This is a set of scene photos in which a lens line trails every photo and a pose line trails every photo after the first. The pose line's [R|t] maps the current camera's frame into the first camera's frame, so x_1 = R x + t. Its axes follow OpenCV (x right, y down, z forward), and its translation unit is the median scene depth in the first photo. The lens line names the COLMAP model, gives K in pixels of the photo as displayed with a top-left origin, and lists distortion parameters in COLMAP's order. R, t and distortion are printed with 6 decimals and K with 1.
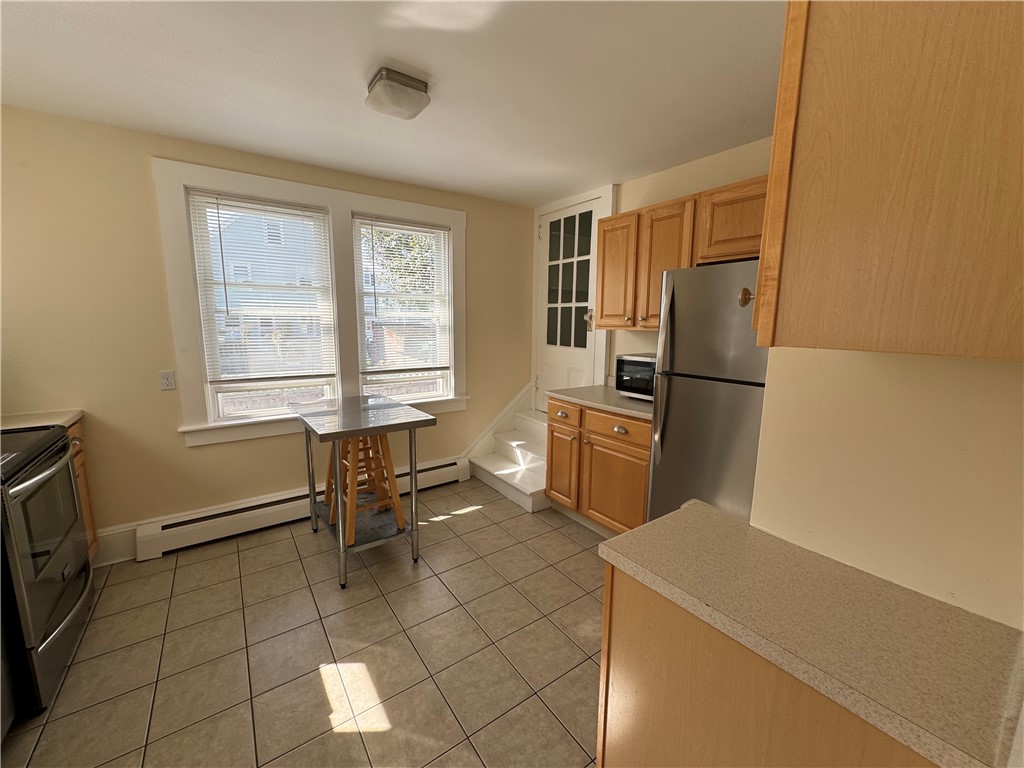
lens RADIAL K [[408.1, 0, 512.8], [0, 408.1, 383.4], [0, 0, 1]] dist [-0.006223, 0.001533]
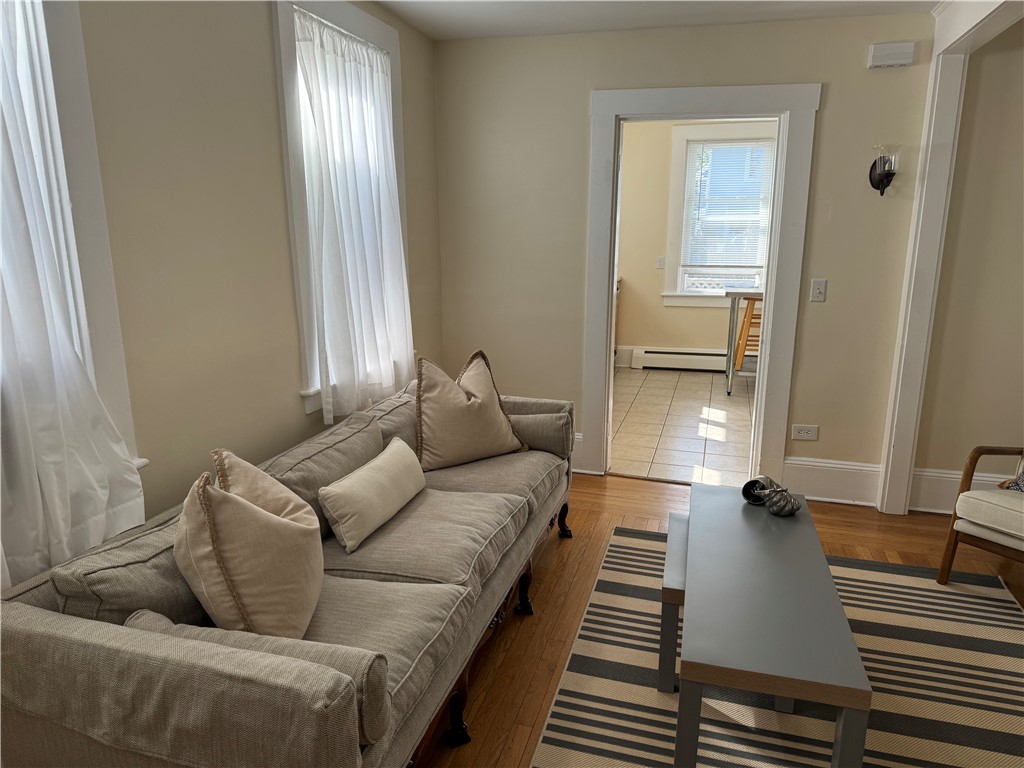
lens RADIAL K [[711.5, 0, 502.5], [0, 711.5, 387.5], [0, 0, 1]] dist [0.060422, -0.073086]
pose [[0.609200, 0.170119, -0.774555, 1.028272], [-0.114751, 0.985350, 0.126163, 0.189883], [0.784670, 0.012023, 0.619797, -1.217544]]
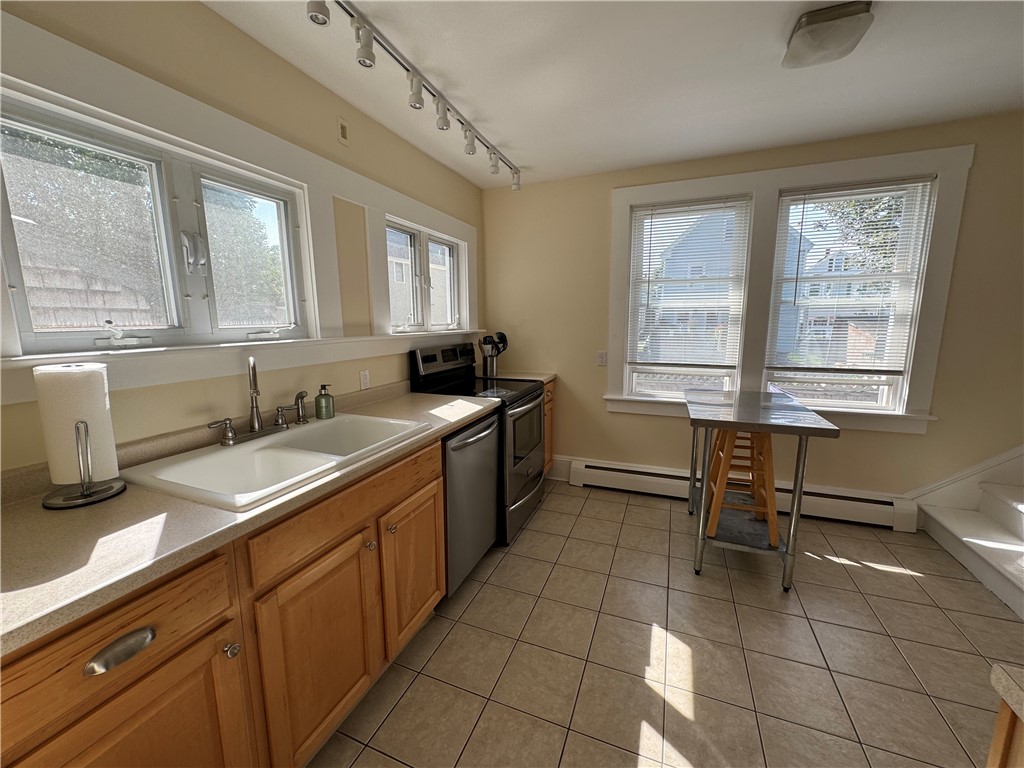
lens RADIAL K [[408.1, 0, 509.8], [0, 408.1, 383.0], [0, 0, 1]] dist [-0.006223, 0.001533]
pose [[0.538851, 0.121274, -0.833626, 0.101448], [-0.113588, 0.991006, 0.070746, 0.011309], [0.834708, 0.056568, 0.547780, 0.025438]]
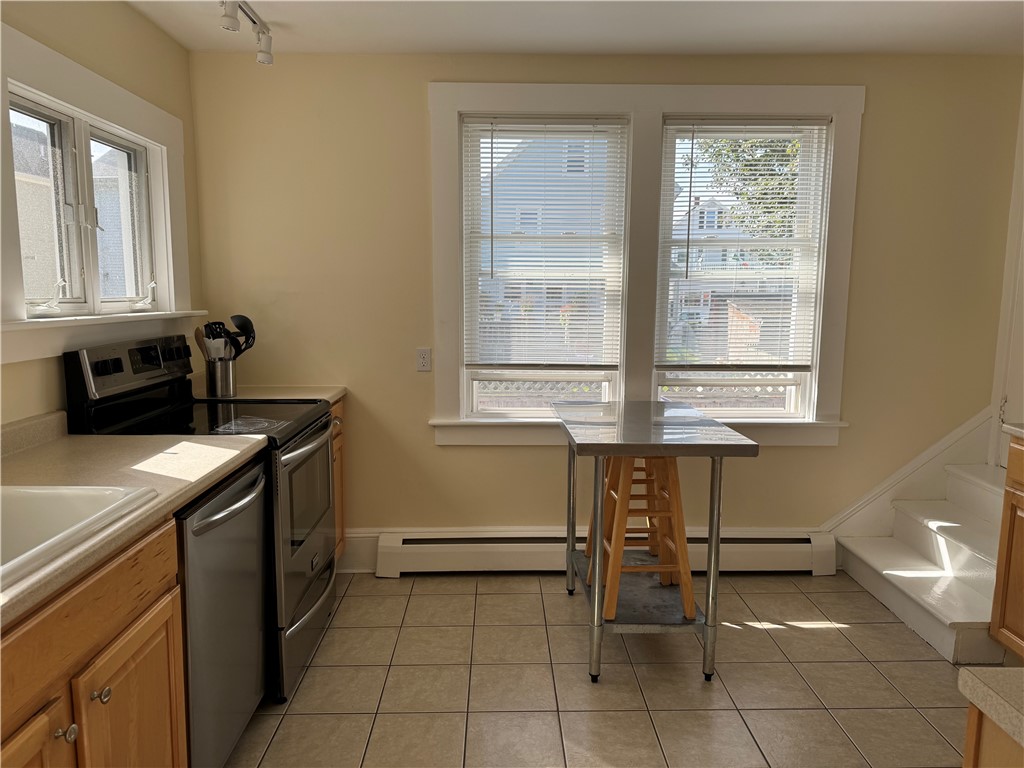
lens RADIAL K [[711.5, 0, 516.8], [0, 711.5, 383.6], [0, 0, 1]] dist [0.060422, -0.073086]
pose [[0.827921, 0.071049, -0.556326, 0.084822], [-0.084033, 0.996461, 0.002202, 0.020864], [0.554513, 0.044927, 0.830961, -0.060676]]
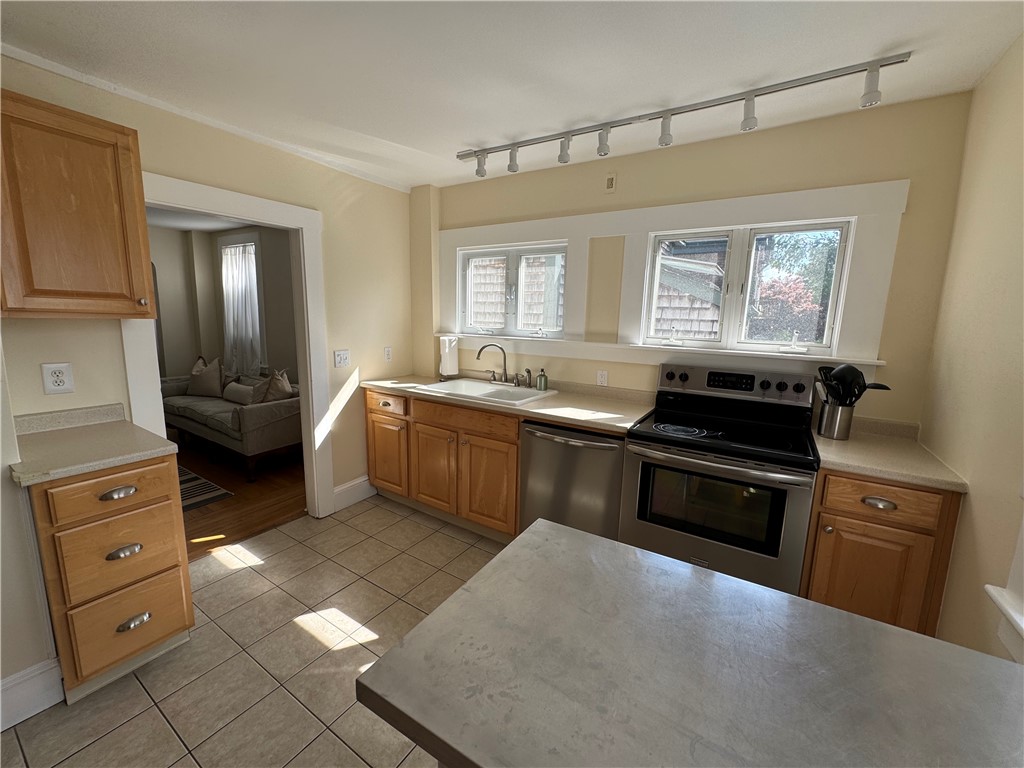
lens RADIAL K [[408.1, 0, 515.1], [0, 408.1, 383.8], [0, 0, 1]] dist [-0.006223, 0.001533]
pose [[-0.924858, 0.027436, -0.379321, -0.168075], [-0.089968, 0.953302, 0.288309, -0.170982], [0.369517, 0.300772, -0.879201, 1.089953]]
